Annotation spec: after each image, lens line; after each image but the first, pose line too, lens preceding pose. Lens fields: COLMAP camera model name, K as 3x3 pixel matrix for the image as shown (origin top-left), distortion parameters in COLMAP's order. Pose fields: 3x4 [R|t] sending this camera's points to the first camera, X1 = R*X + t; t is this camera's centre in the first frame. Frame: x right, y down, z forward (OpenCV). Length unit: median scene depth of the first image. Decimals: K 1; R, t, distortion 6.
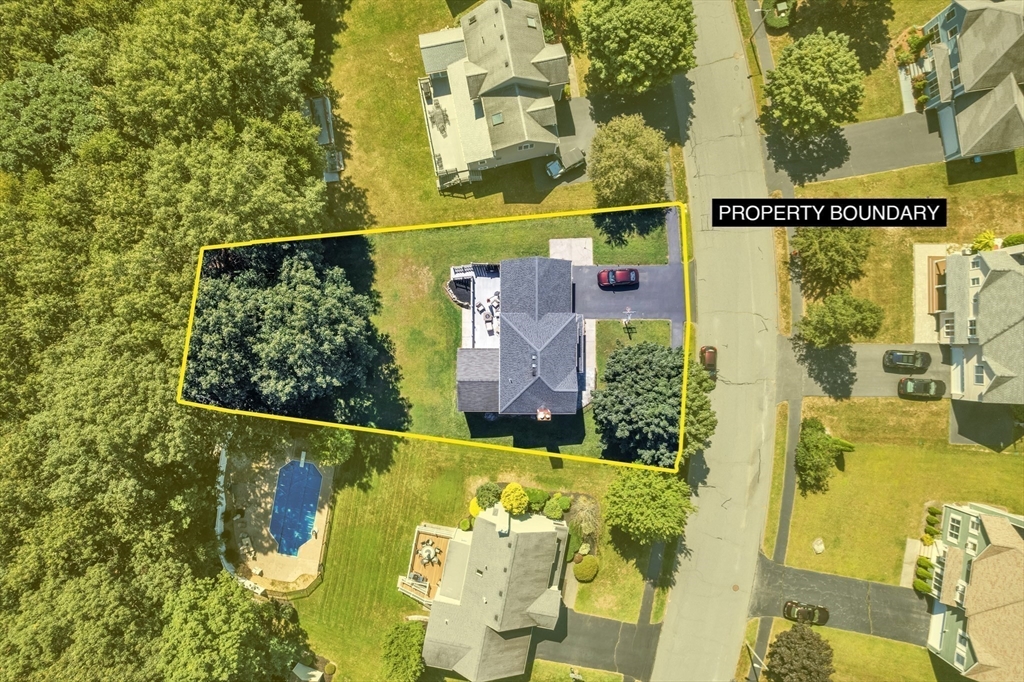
lens RADIAL K [[673.7, 0, 512.0], [0, 673.7, 341.0], [0, 0, 1]] dist [-0.056924, 0.058612]
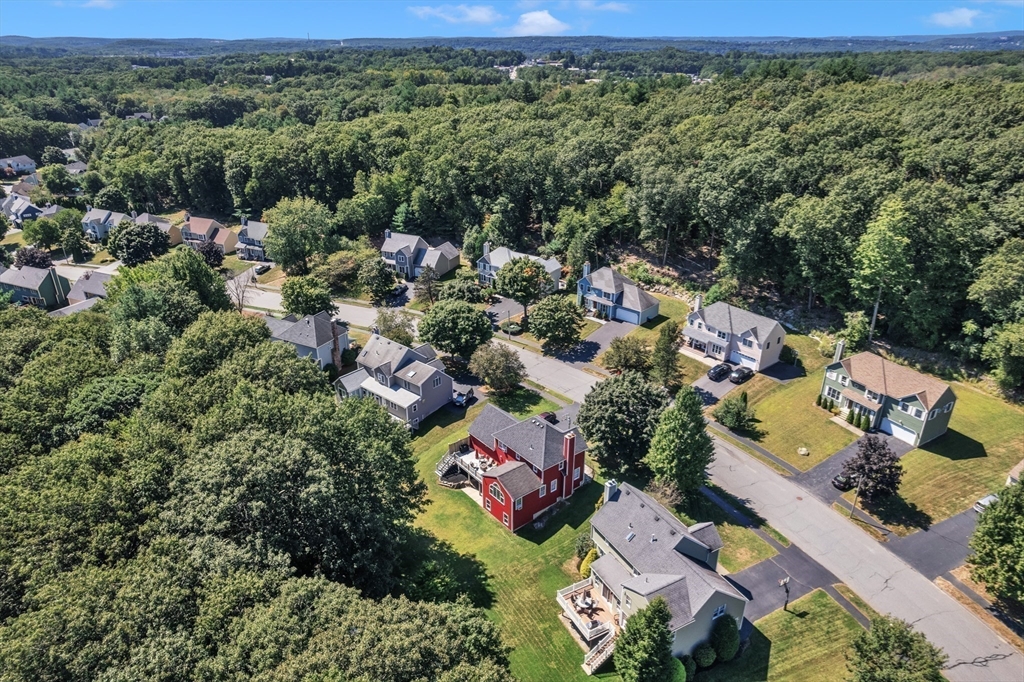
lens RADIAL K [[673.7, 0, 512.0], [0, 673.7, 341.0], [0, 0, 1]] dist [-0.056924, 0.058612]
pose [[0.779128, -0.259143, 0.570793, -0.649445], [0.626723, 0.341417, -0.700466, 0.792014], [-0.013357, 0.903482, 0.428418, 0.278953]]
